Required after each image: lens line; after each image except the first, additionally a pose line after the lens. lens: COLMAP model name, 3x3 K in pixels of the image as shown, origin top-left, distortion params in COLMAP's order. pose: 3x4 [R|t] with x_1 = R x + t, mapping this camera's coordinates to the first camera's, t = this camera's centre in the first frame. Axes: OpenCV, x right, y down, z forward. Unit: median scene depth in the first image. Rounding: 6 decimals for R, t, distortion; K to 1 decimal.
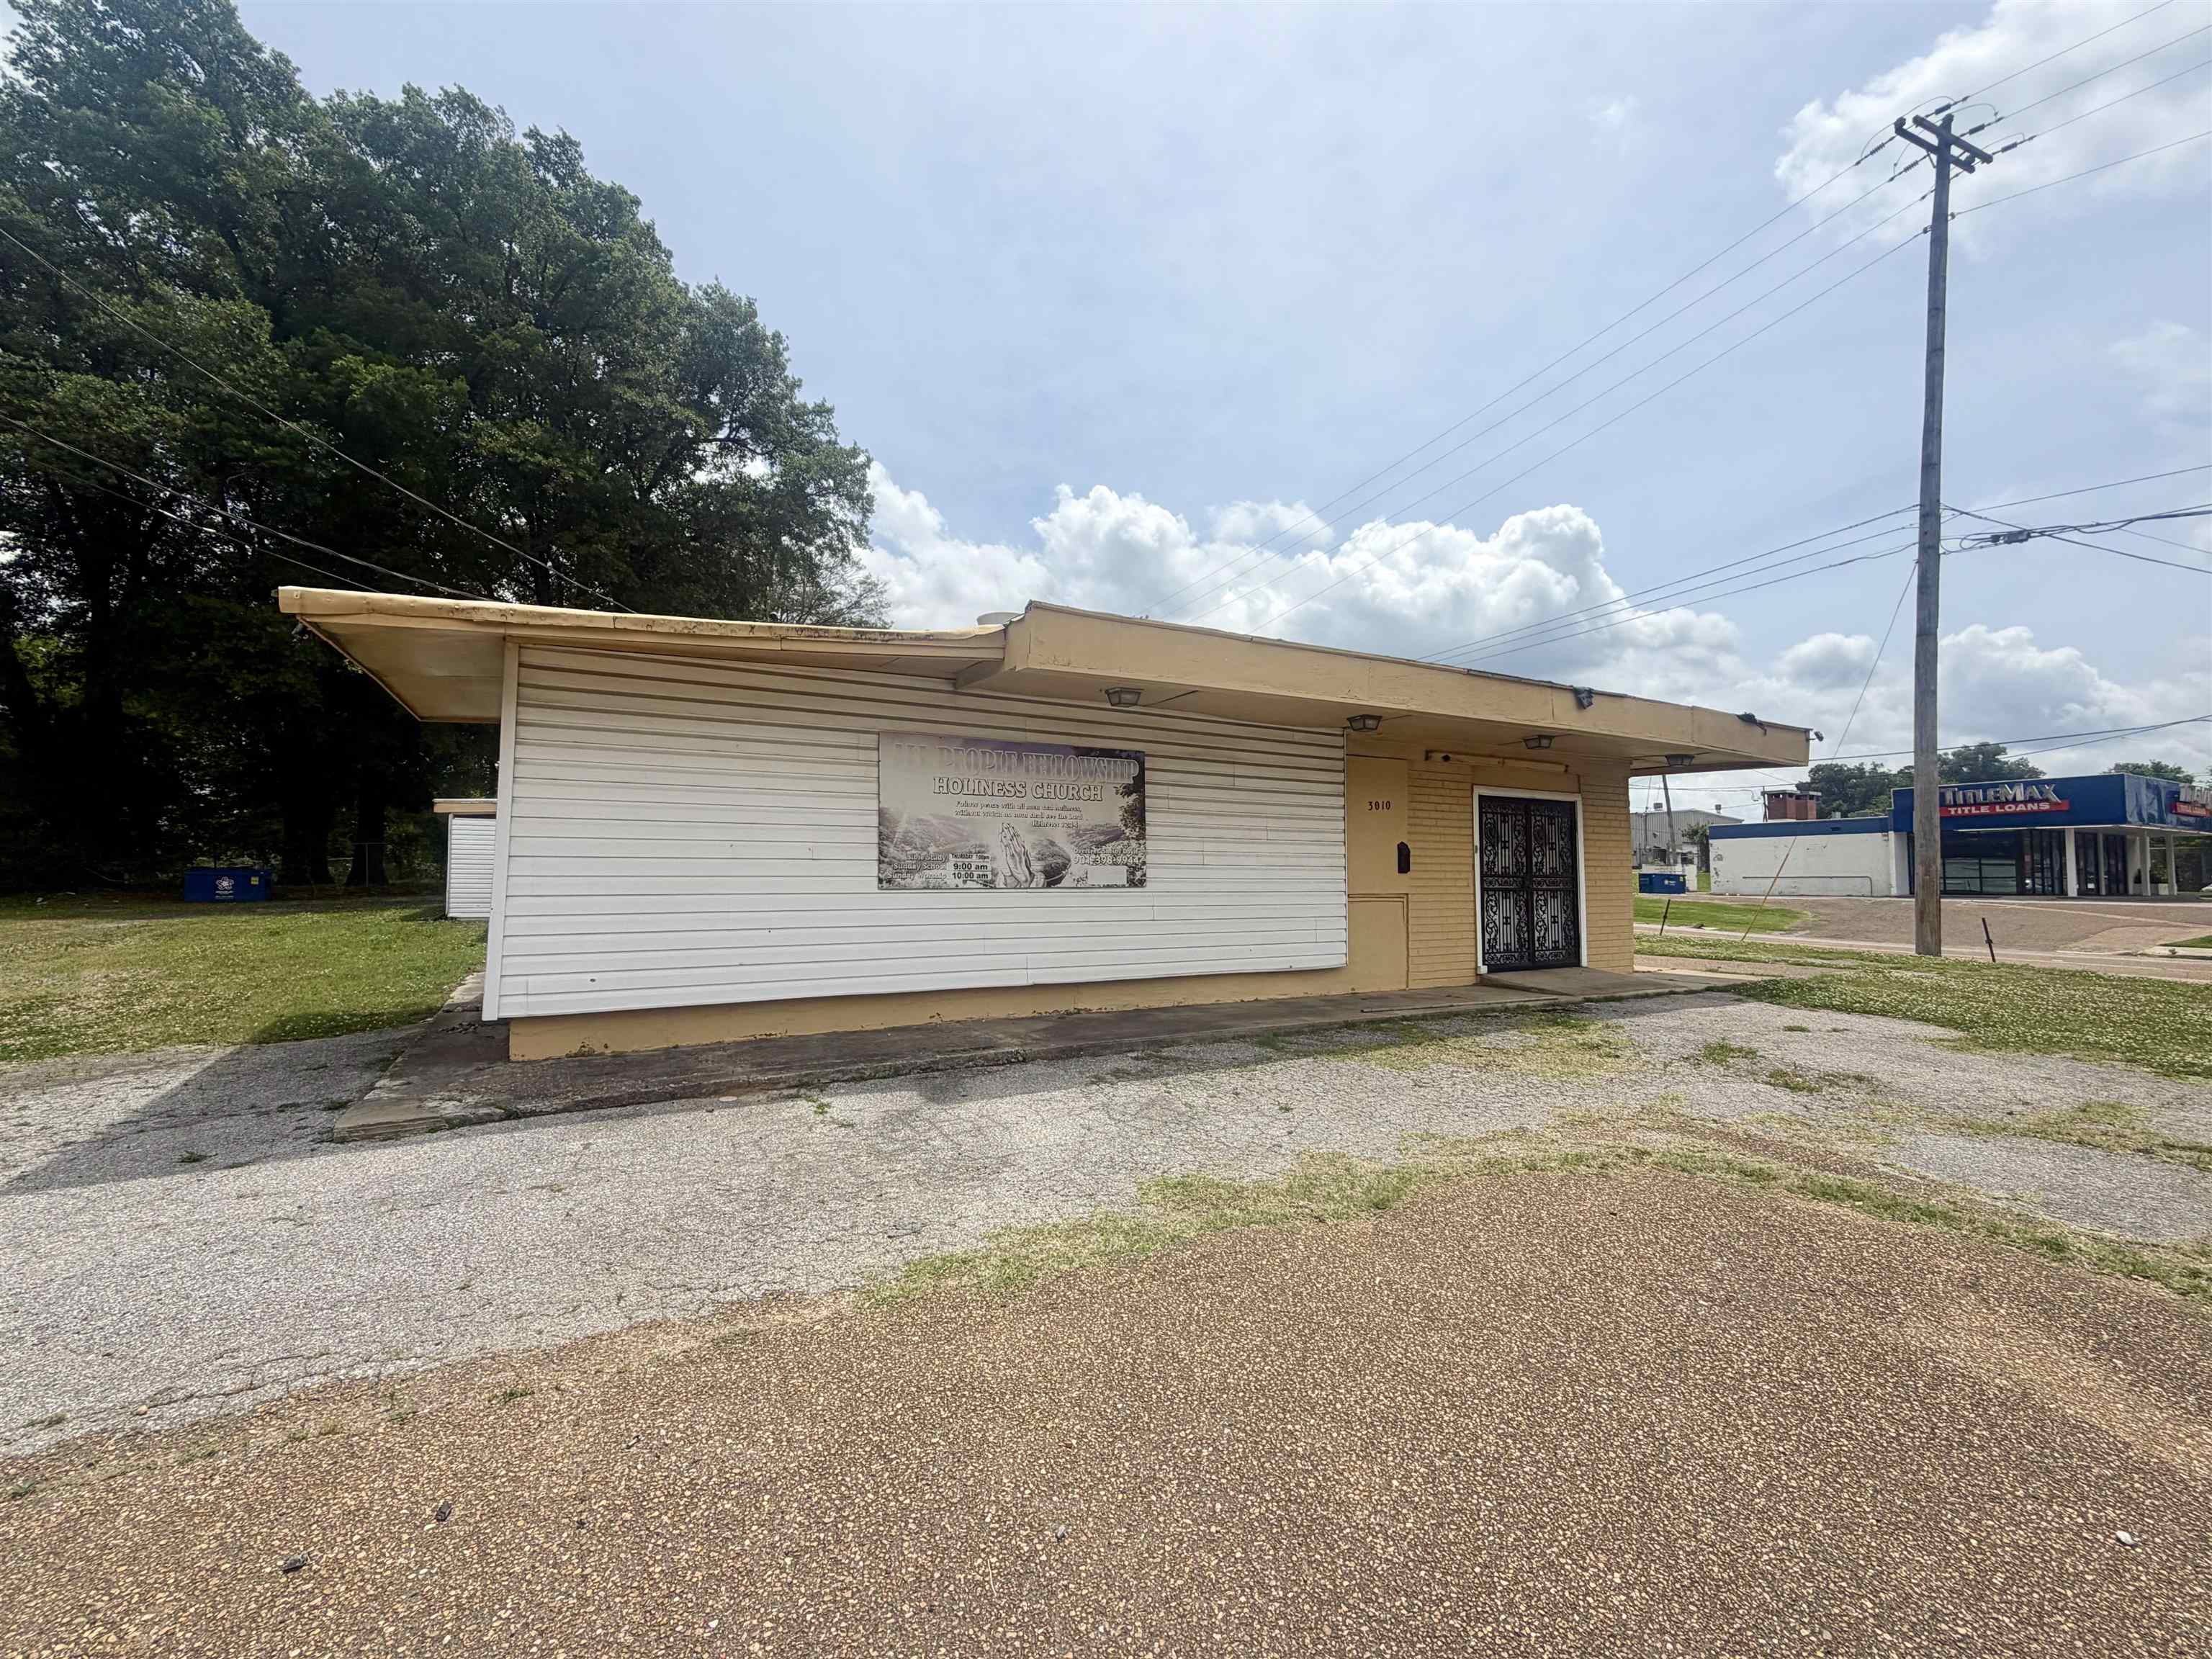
lens RADIAL K [[938.2, 0, 1106.0], [0, 938.2, 829.5], [0, 0, 1]] dist [0.000196, -0.000447]
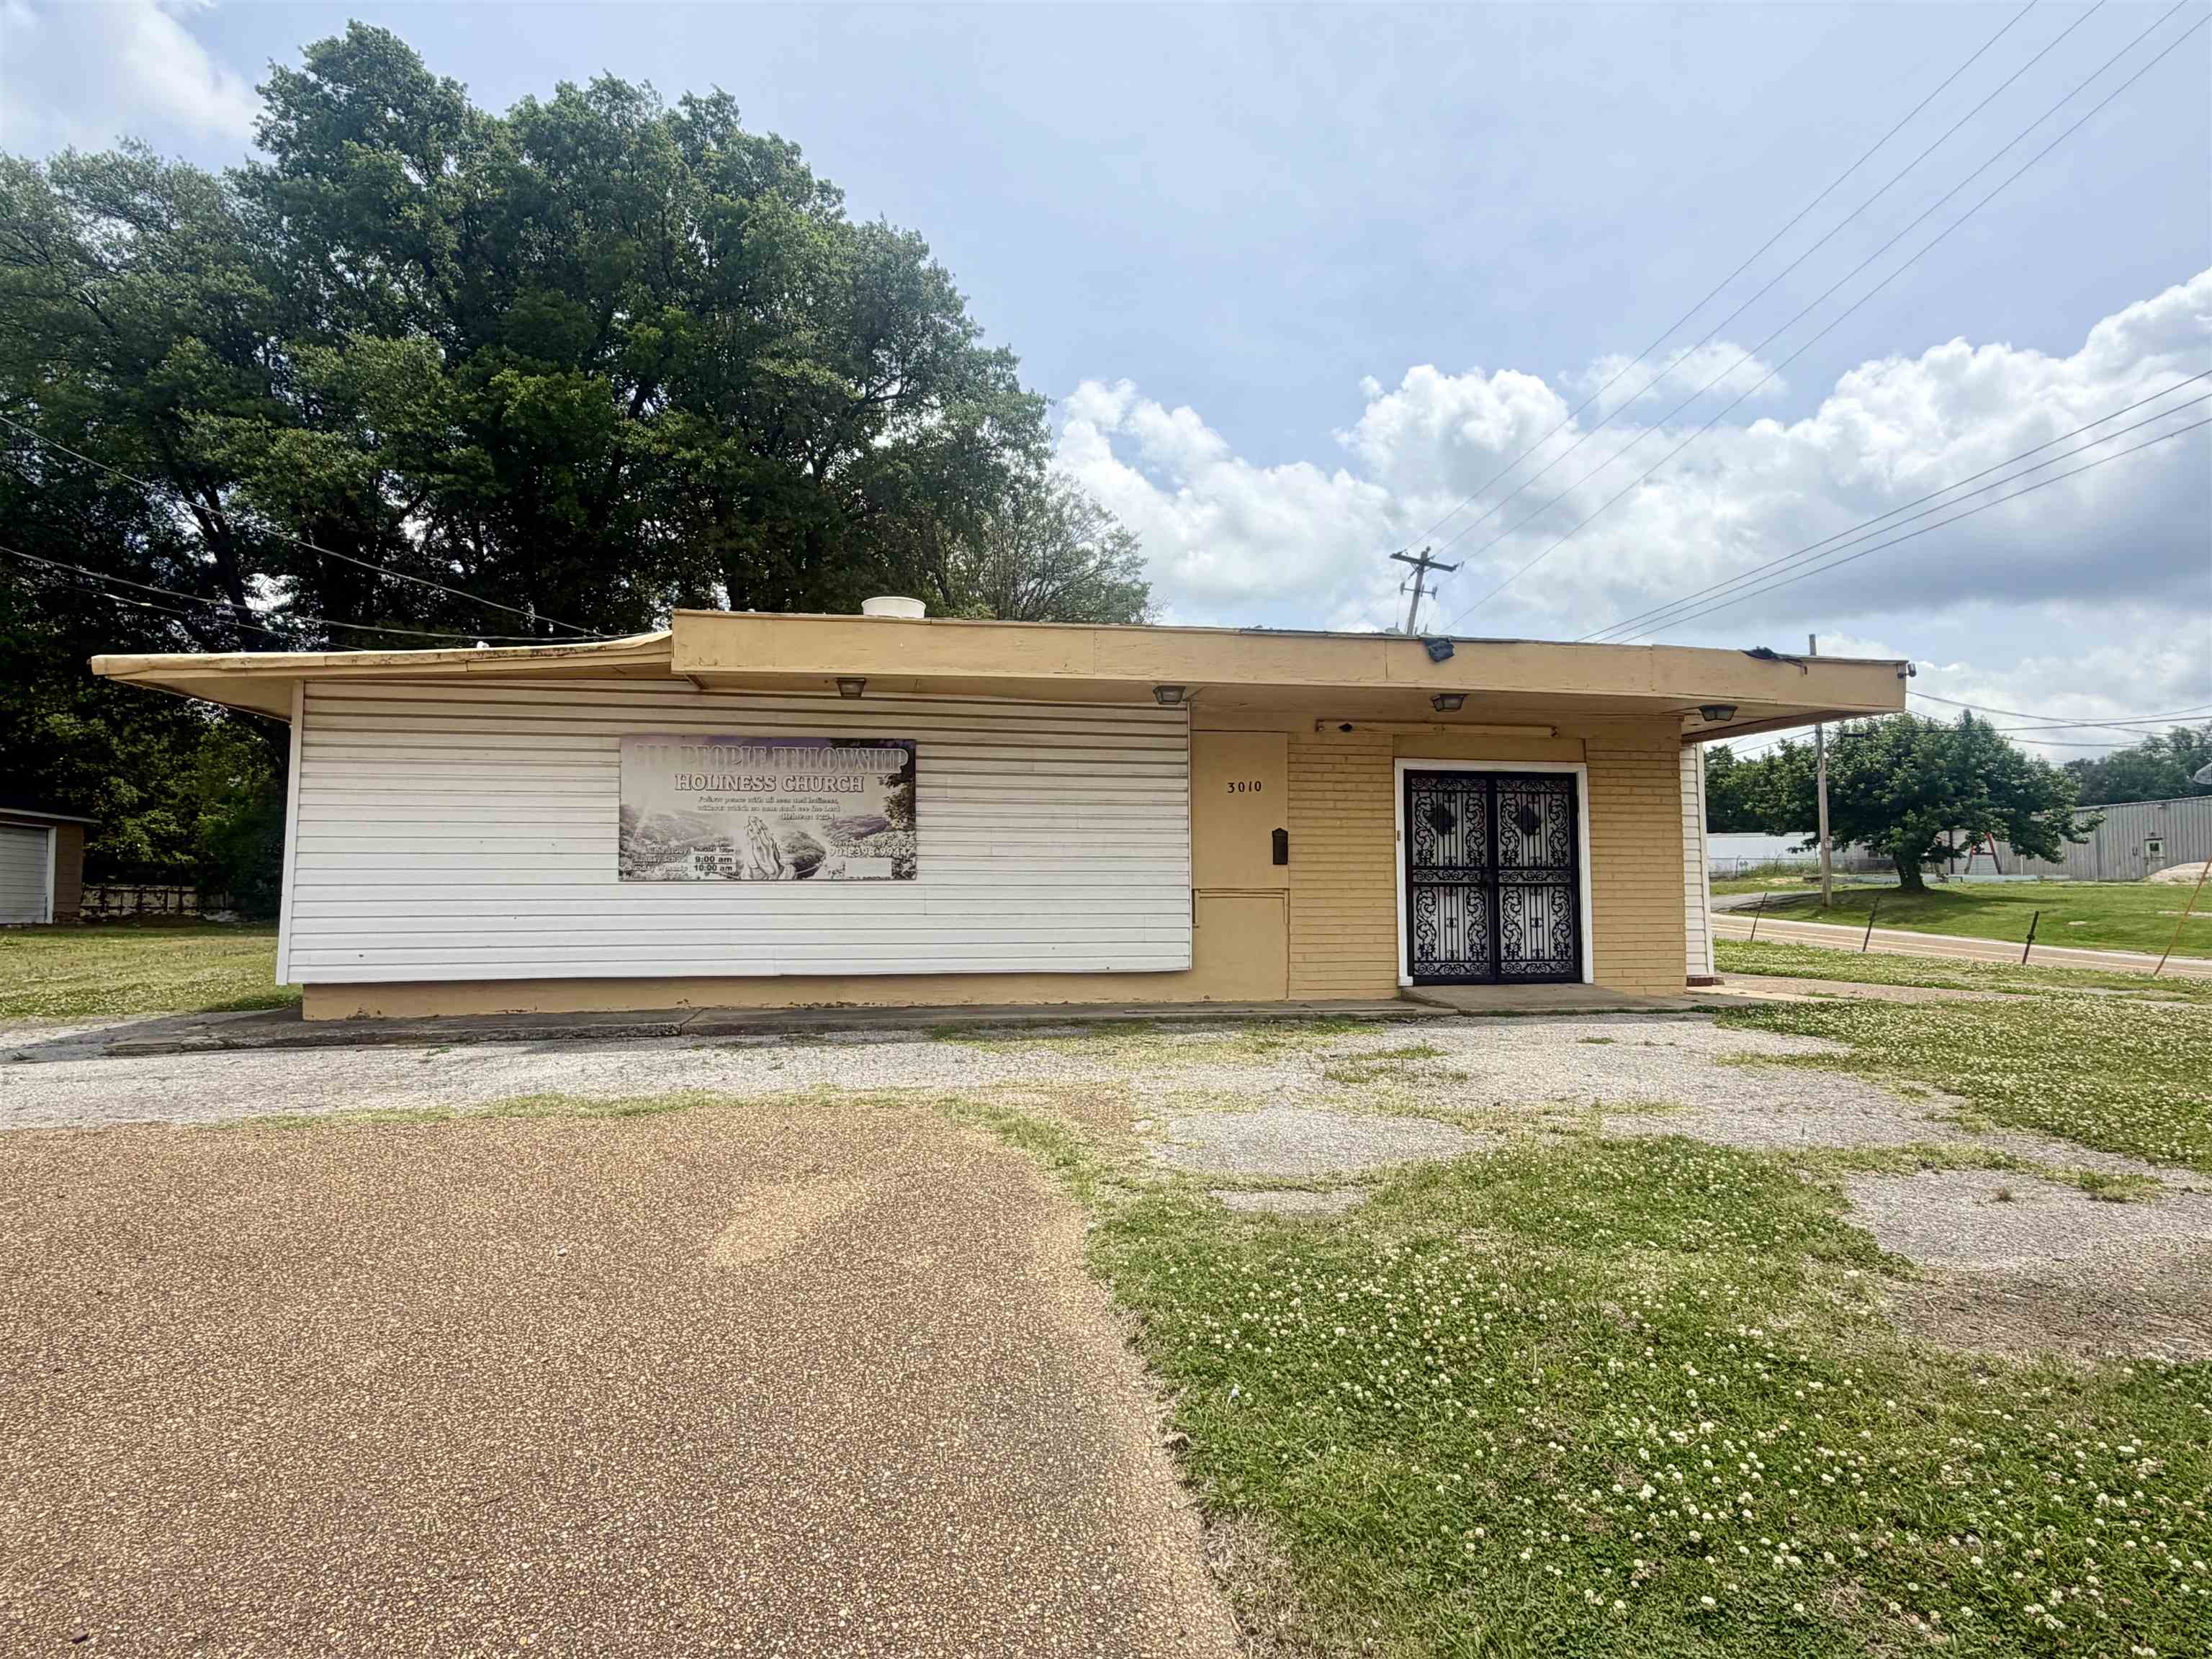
lens RADIAL K [[1238.3, 0, 1106.0], [0, 1238.3, 829.5], [0, 0, 1]] dist [0.025475, -0.017904]
pose [[0.946532, -0.024956, -0.321643, 0.622993], [0.022330, 0.999680, -0.011852, 0.028479], [0.321836, 0.004036, 0.946787, -0.143064]]
